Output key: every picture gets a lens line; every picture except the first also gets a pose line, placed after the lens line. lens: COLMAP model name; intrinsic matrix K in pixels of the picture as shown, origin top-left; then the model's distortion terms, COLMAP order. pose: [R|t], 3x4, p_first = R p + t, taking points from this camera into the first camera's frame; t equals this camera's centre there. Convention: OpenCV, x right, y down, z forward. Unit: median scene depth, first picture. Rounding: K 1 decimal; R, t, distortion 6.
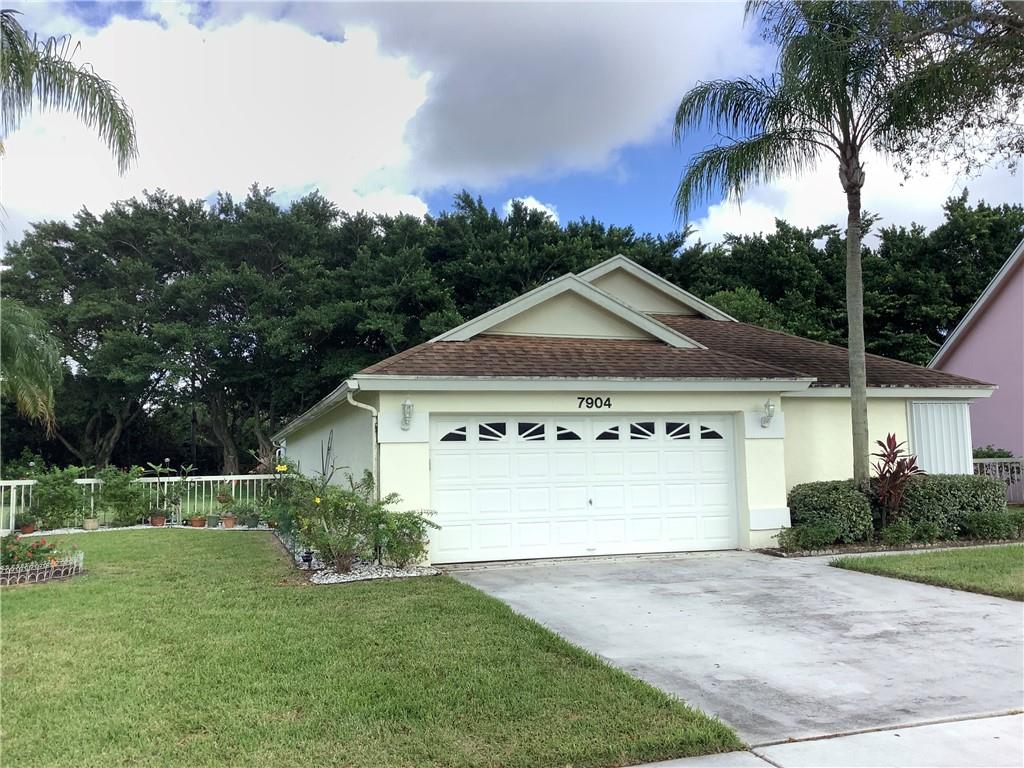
lens RADIAL K [[911.8, 0, 516.5], [0, 911.8, 376.2], [0, 0, 1]] dist [0.106226, -0.174314]
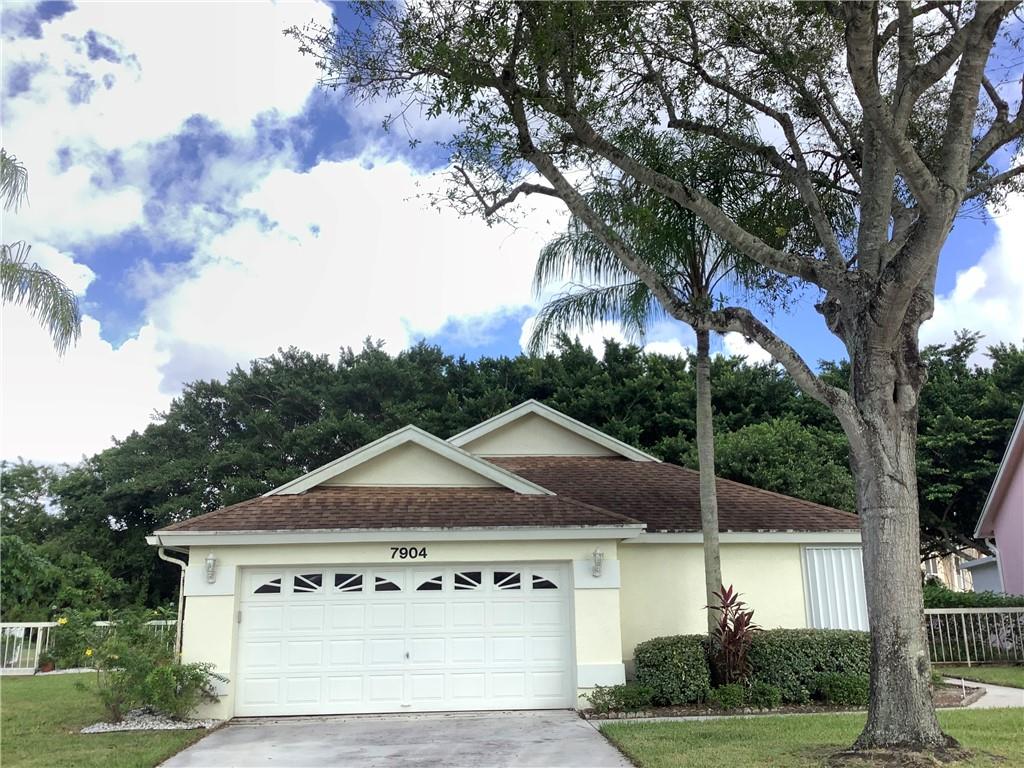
lens RADIAL K [[911.8, 0, 516.5], [0, 911.8, 376.2], [0, 0, 1]] dist [0.106226, -0.174314]
pose [[0.973801, -0.048538, -0.222160, 0.407553], [0.016414, 0.989410, -0.144216, -0.015358], [0.226807, 0.136792, 0.964286, 0.017843]]
